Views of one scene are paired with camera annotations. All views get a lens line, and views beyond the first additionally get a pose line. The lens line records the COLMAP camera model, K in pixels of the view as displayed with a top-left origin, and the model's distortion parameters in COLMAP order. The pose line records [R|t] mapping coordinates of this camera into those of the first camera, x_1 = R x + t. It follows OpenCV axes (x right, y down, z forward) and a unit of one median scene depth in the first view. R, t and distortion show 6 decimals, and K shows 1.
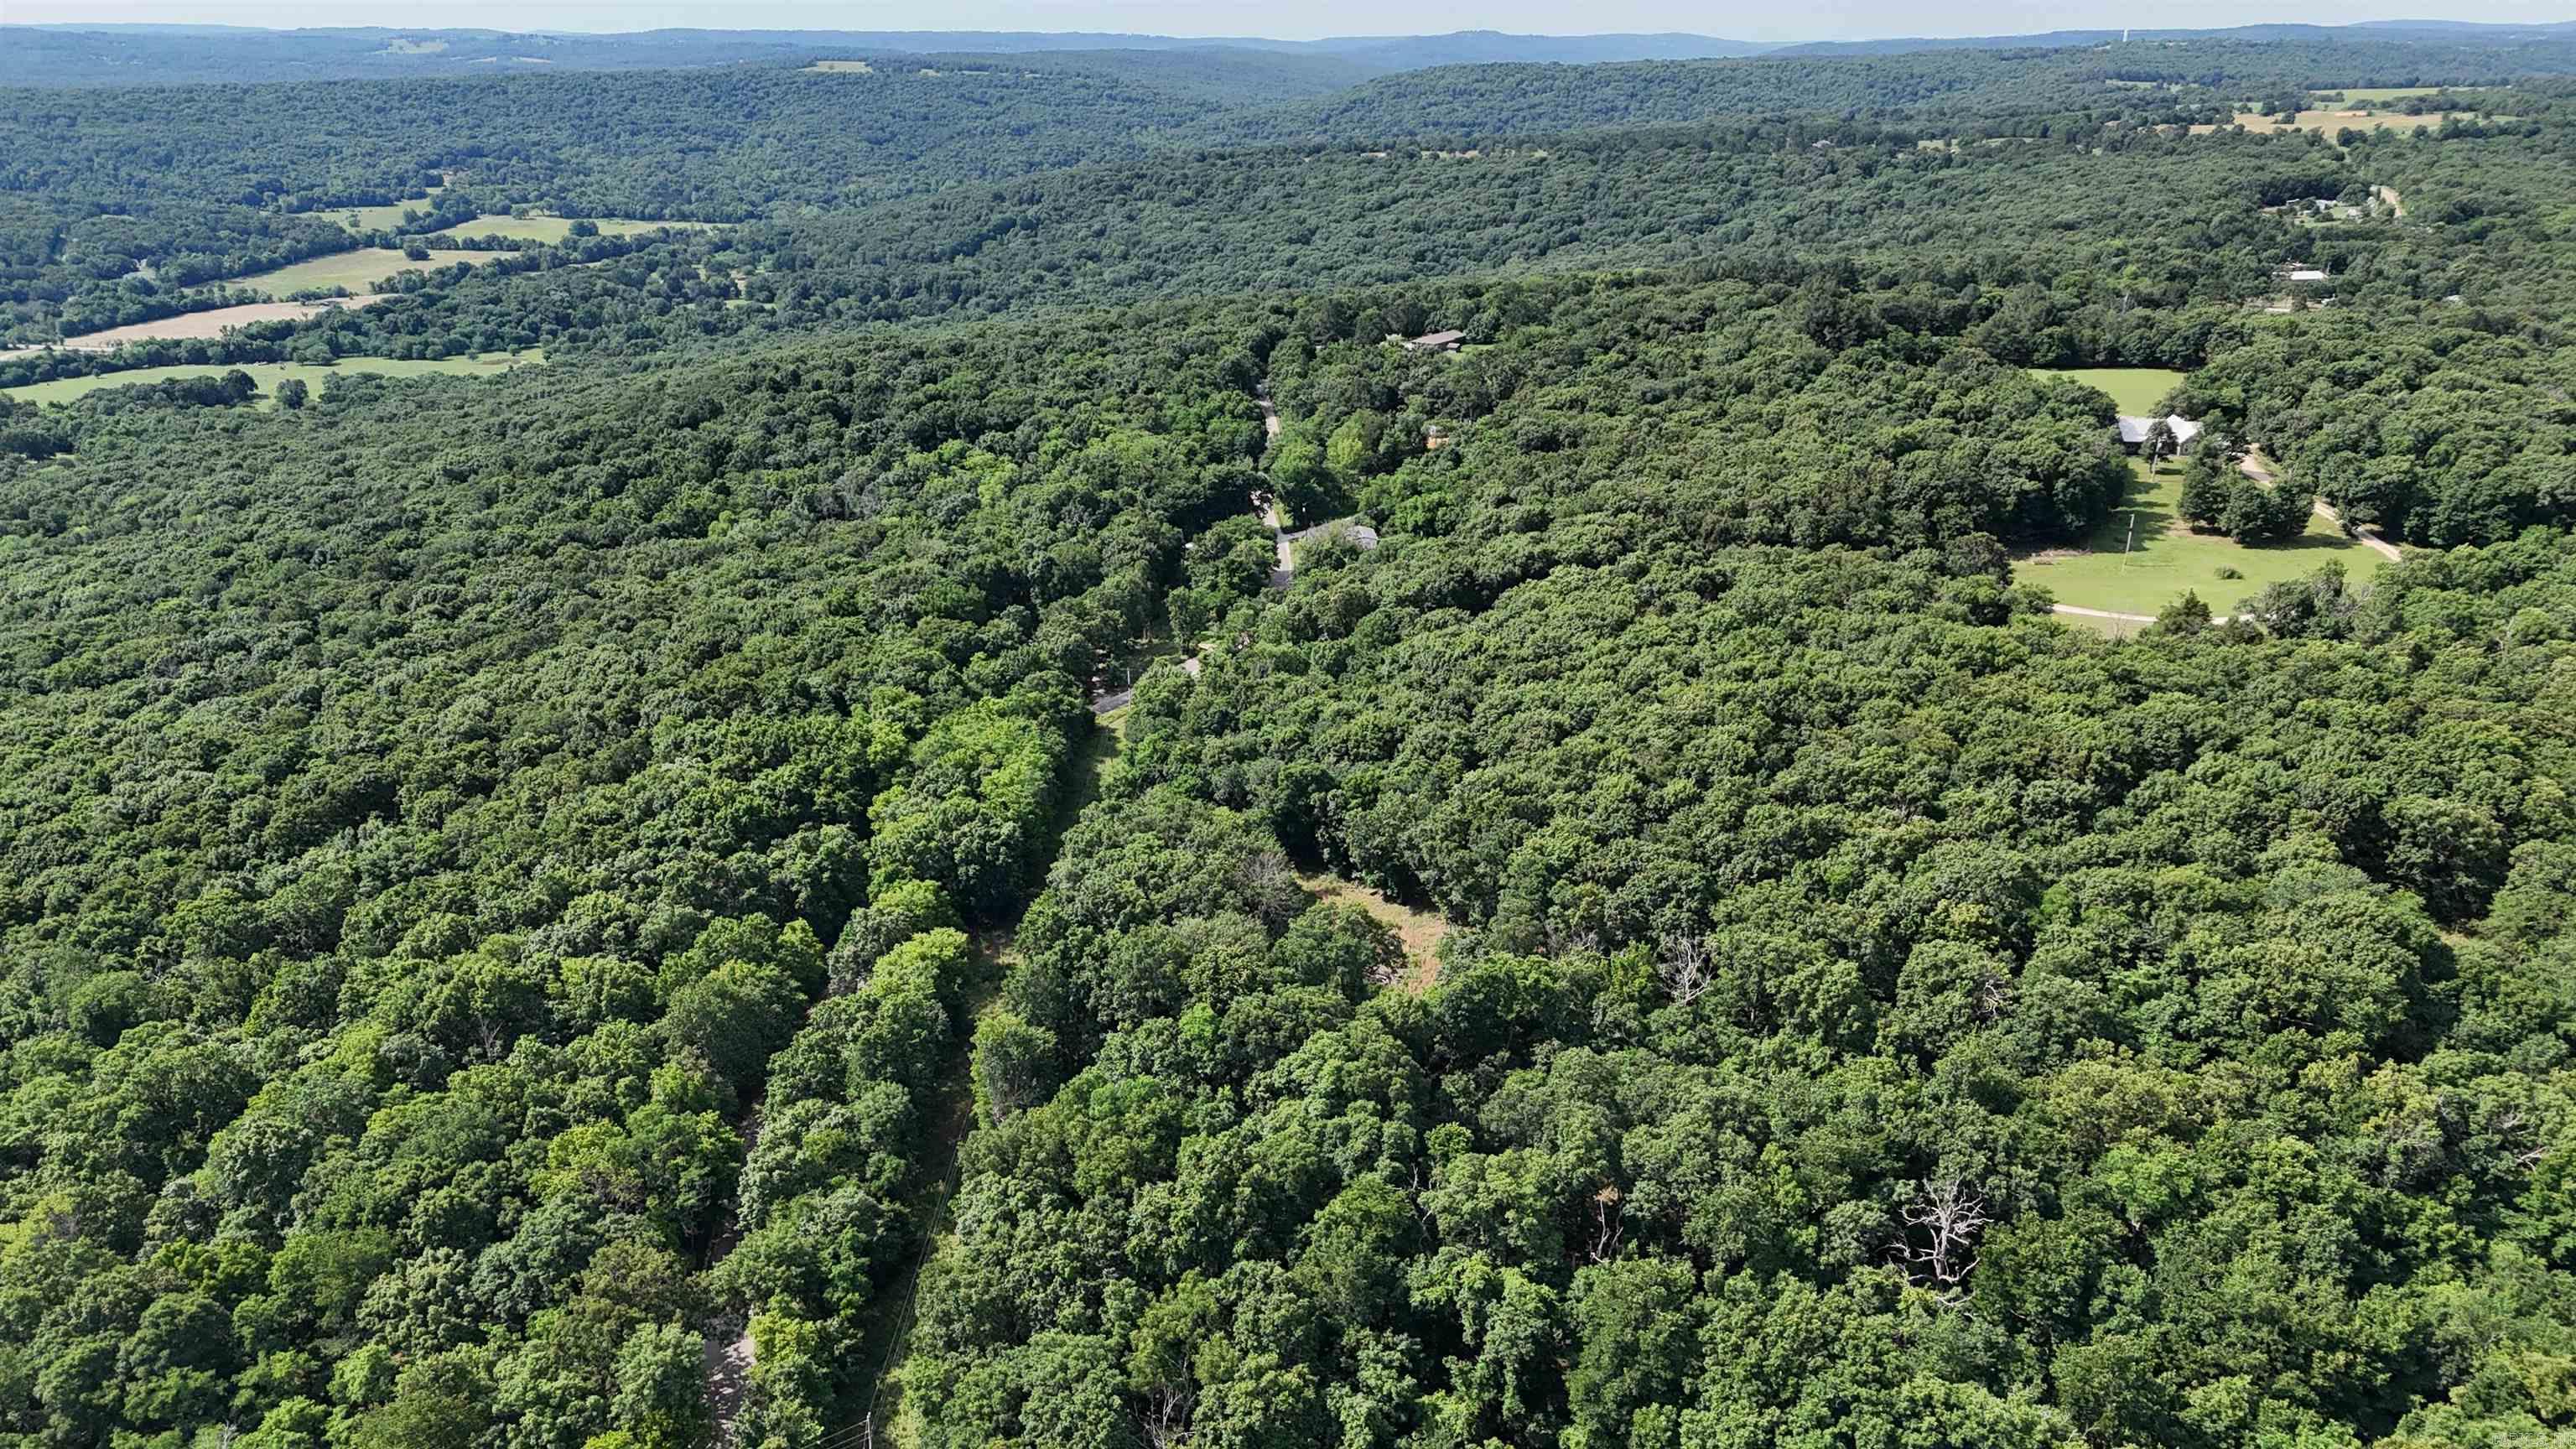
lens RADIAL K [[1943.1, 0, 1274.8], [0, 1943.1, 725.2], [0, 0, 1]] dist [0.095658, -0.091223]
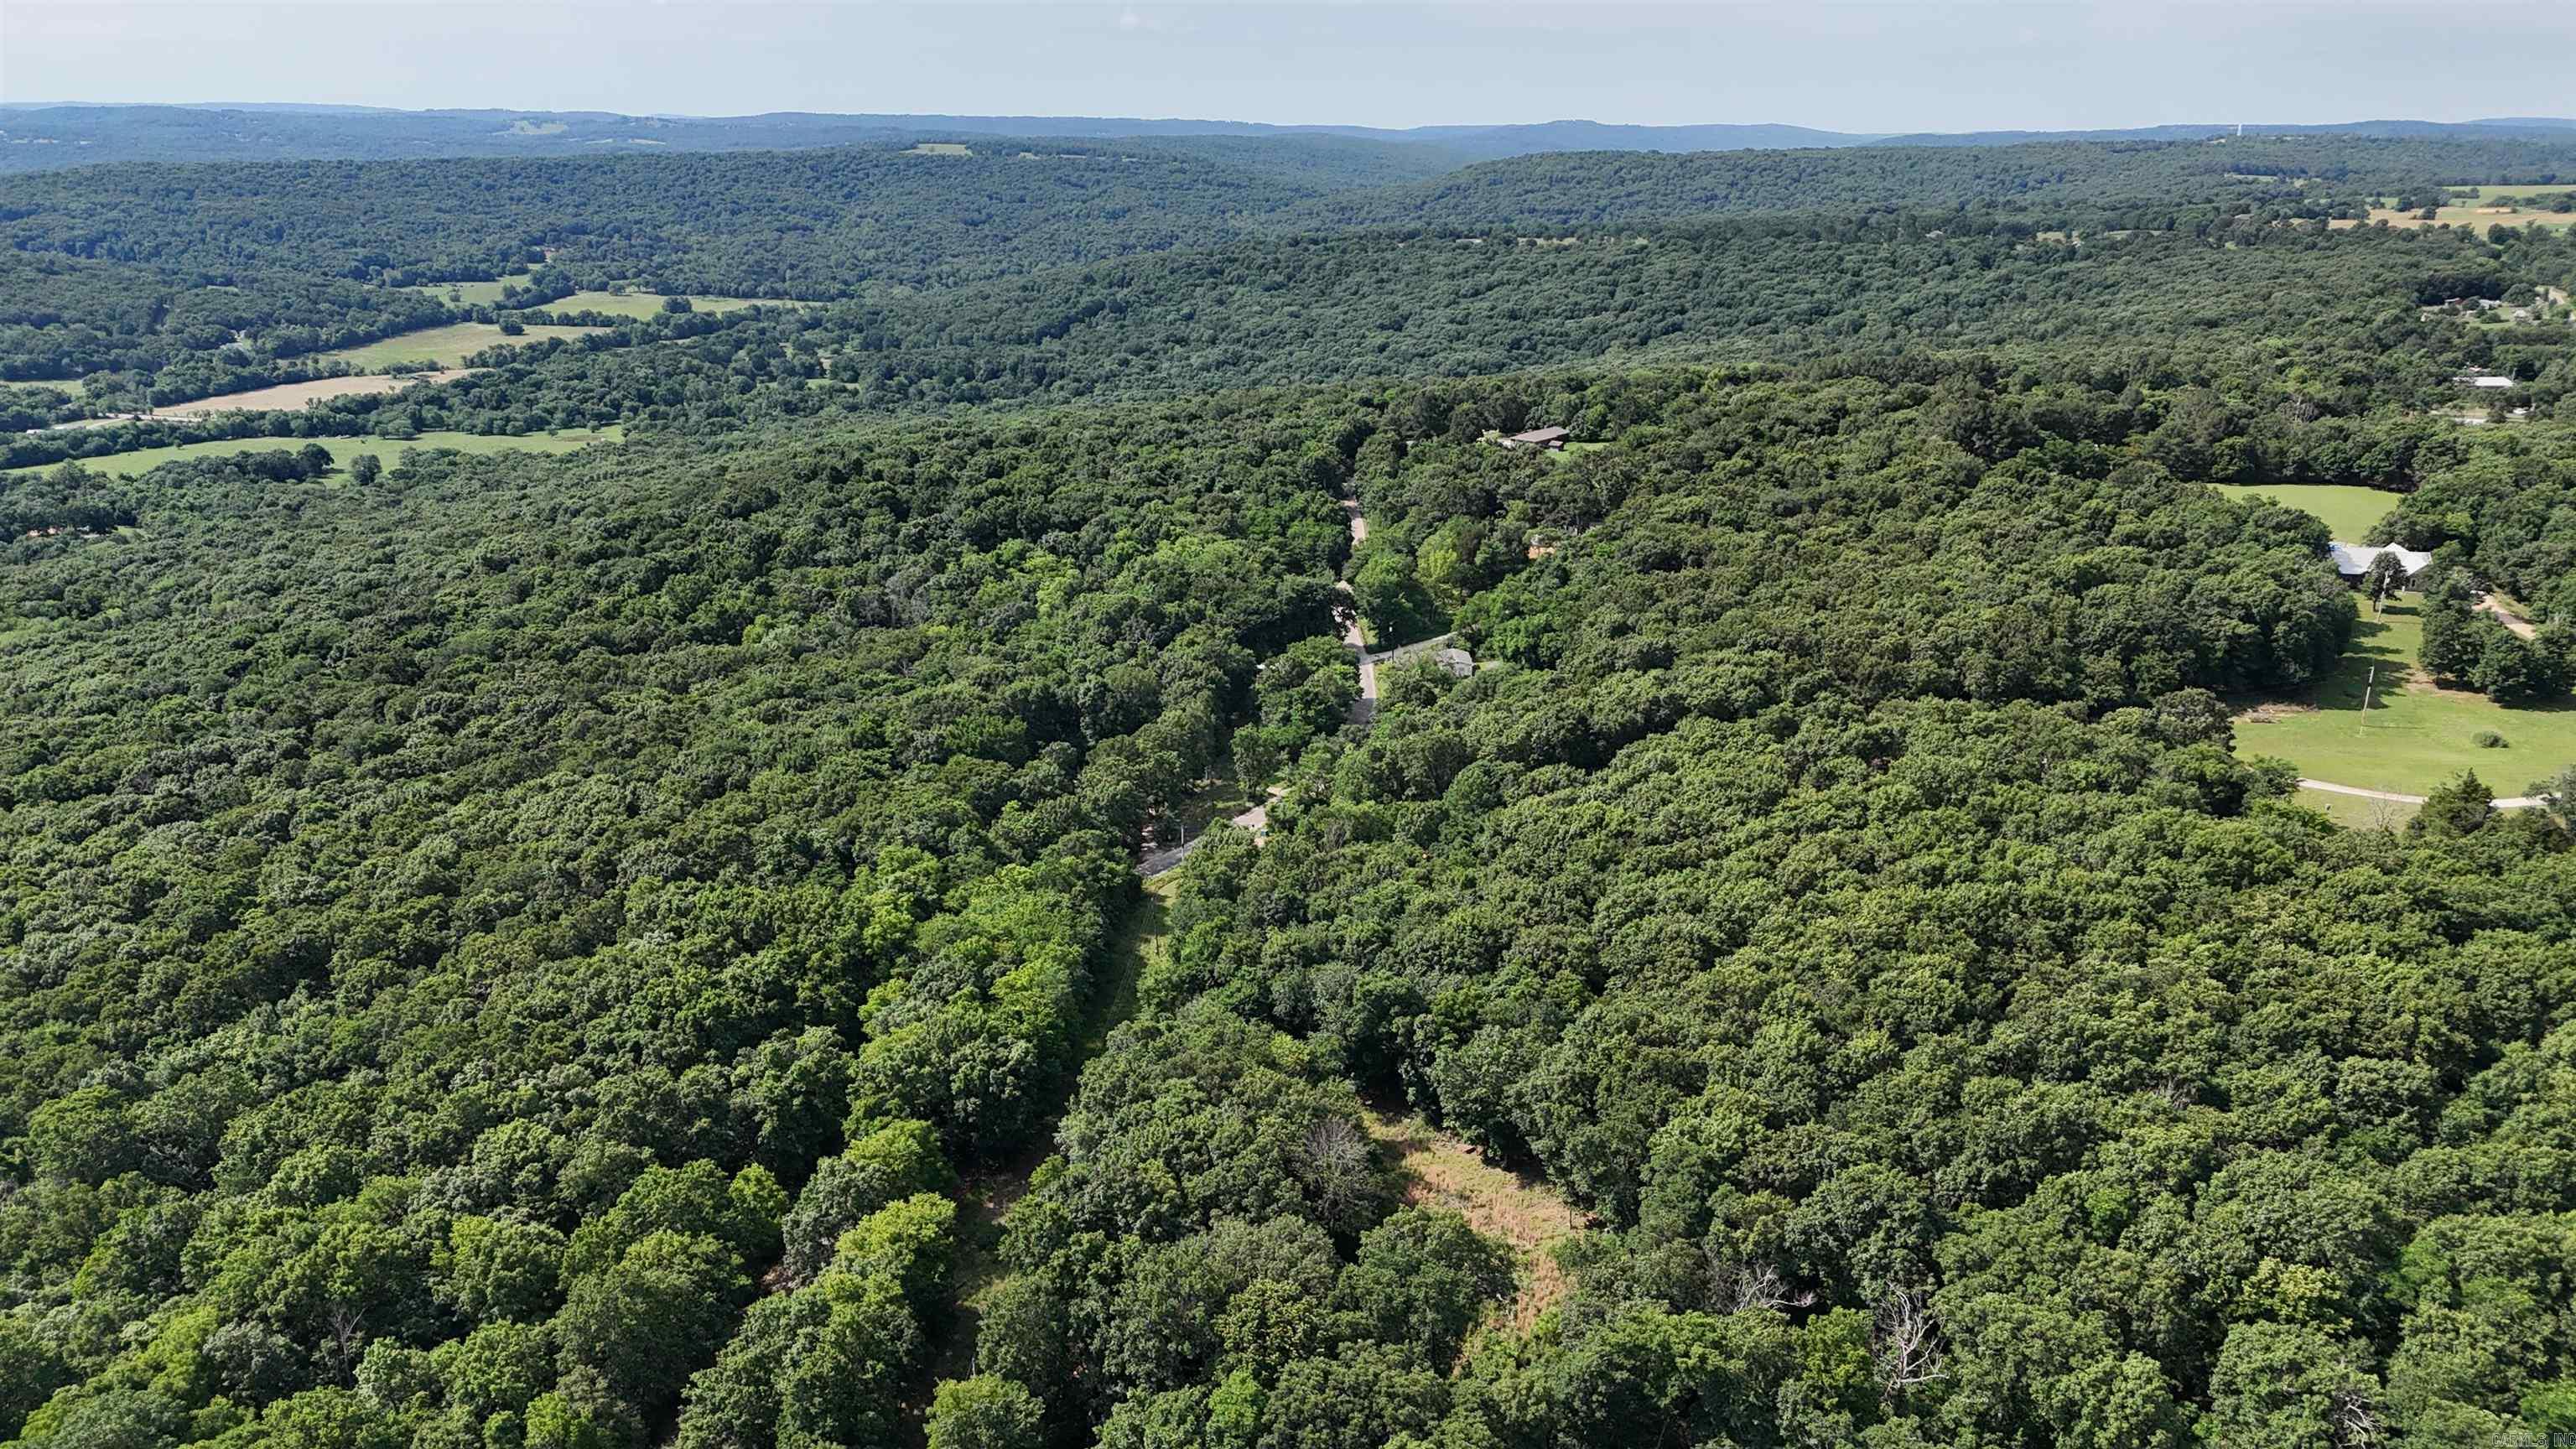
lens RADIAL K [[1942.4, 0, 1288.0], [0, 1942.4, 724.5], [0, 0, 1]] dist [0.103382, -0.102878]
pose [[0.999130, 0.020520, -0.036319, 0.001075], [-0.021971, 0.998958, -0.040012, -0.035250], [0.035460, 0.040775, 0.998539, 0.124102]]
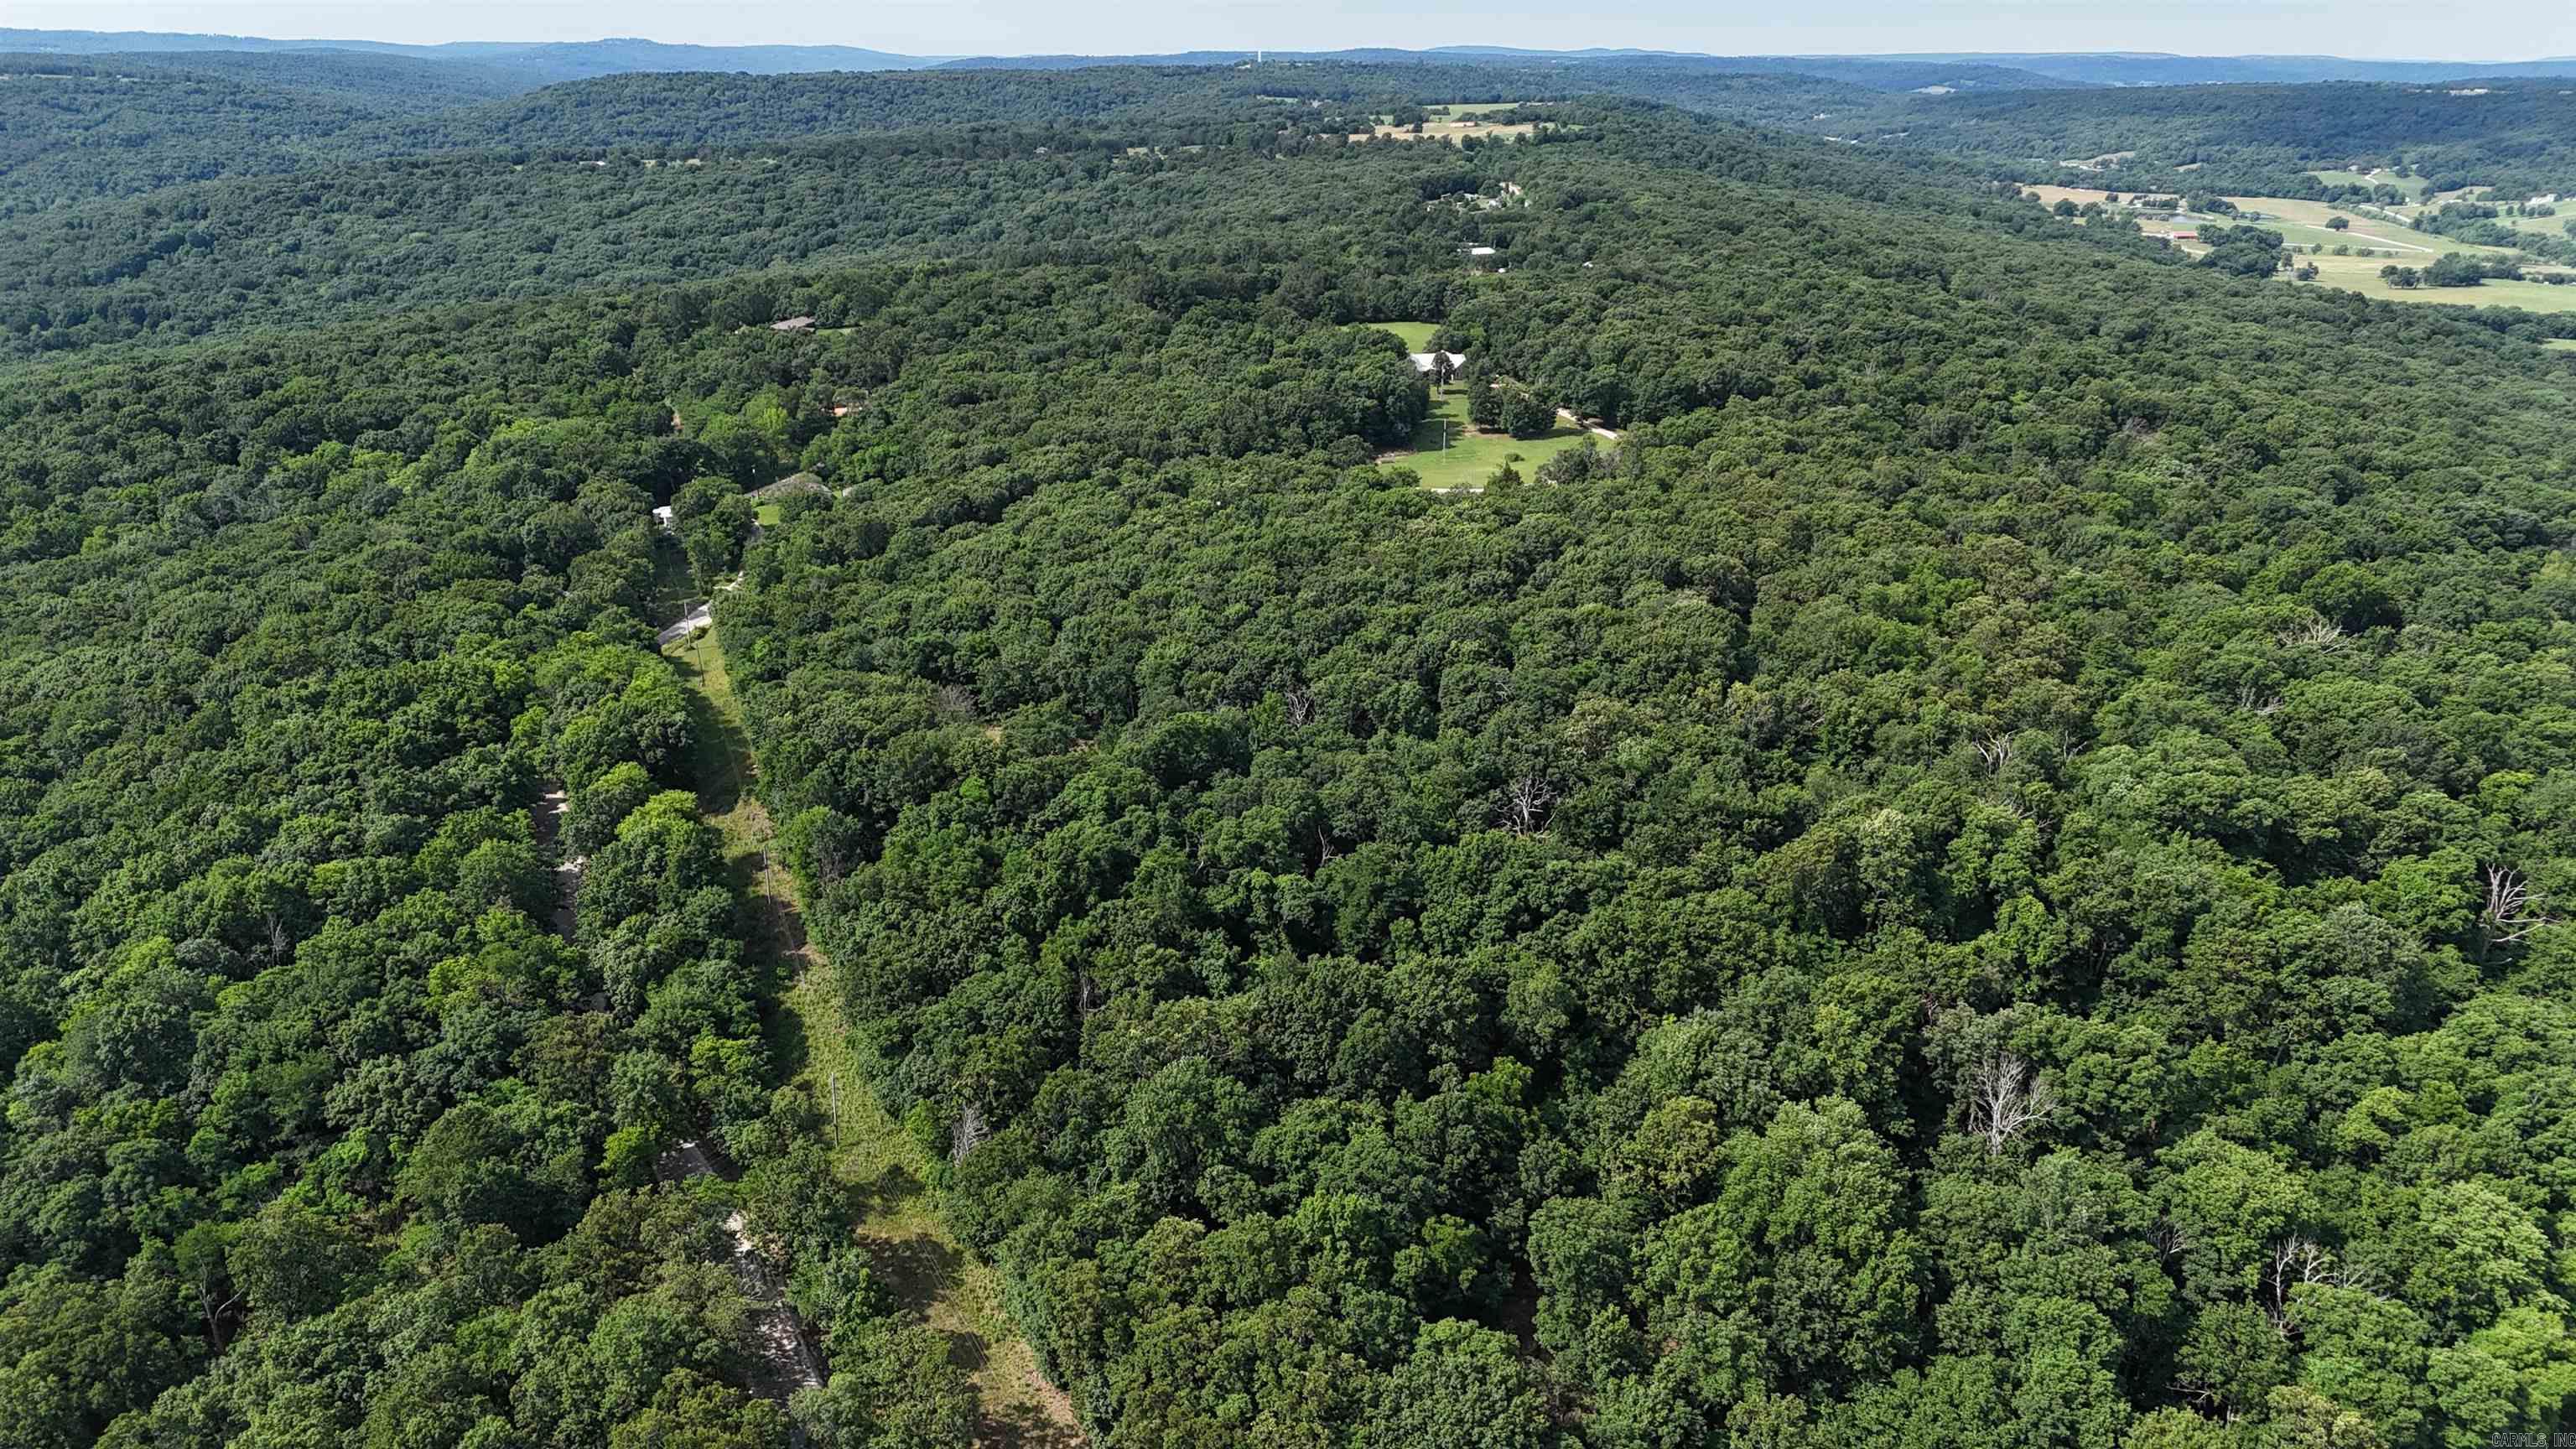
lens RADIAL K [[1943.1, 0, 1274.8], [0, 1943.1, 725.2], [0, 0, 1]] dist [0.095658, -0.091223]
pose [[0.920694, -0.122533, 0.370550, -0.163365], [0.124652, 0.992031, 0.018325, 0.053990], [-0.369843, 0.029318, 0.928632, -0.146872]]
